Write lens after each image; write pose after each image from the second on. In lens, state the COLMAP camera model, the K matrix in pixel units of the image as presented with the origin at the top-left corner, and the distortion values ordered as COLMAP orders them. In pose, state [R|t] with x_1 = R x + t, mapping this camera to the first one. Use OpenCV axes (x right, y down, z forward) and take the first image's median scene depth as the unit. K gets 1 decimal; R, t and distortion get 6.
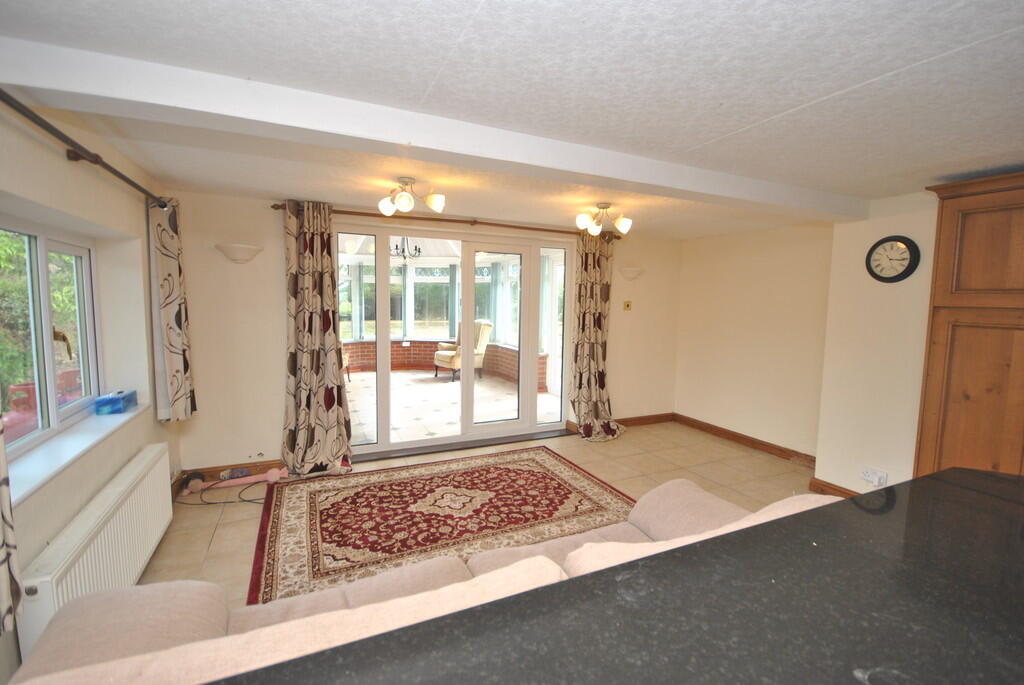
lens RADIAL K [[451.8, 0, 512.0], [0, 451.8, 342.5], [0, 0, 1]] dist [0.001199, -0.000764]
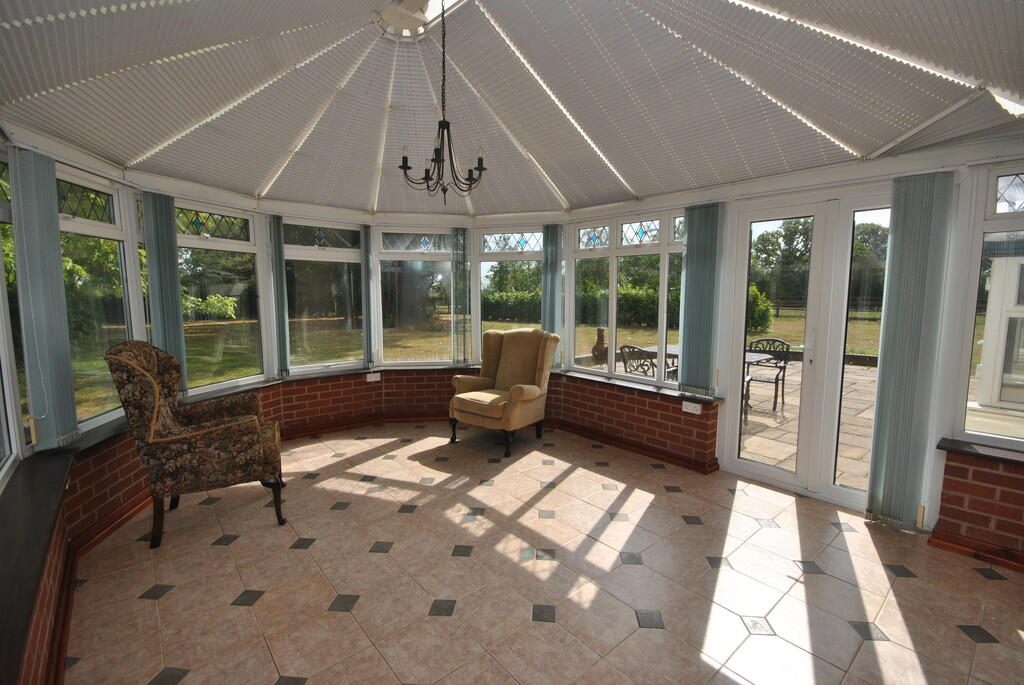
lens RADIAL K [[451.8, 0, 512.0], [0, 451.8, 342.5], [0, 0, 1]] dist [0.001199, -0.000764]
pose [[0.962918, -0.051774, 0.264781, -0.219913], [0.043464, 0.998364, 0.037152, -0.050830], [-0.266272, -0.024266, 0.963593, 0.454279]]
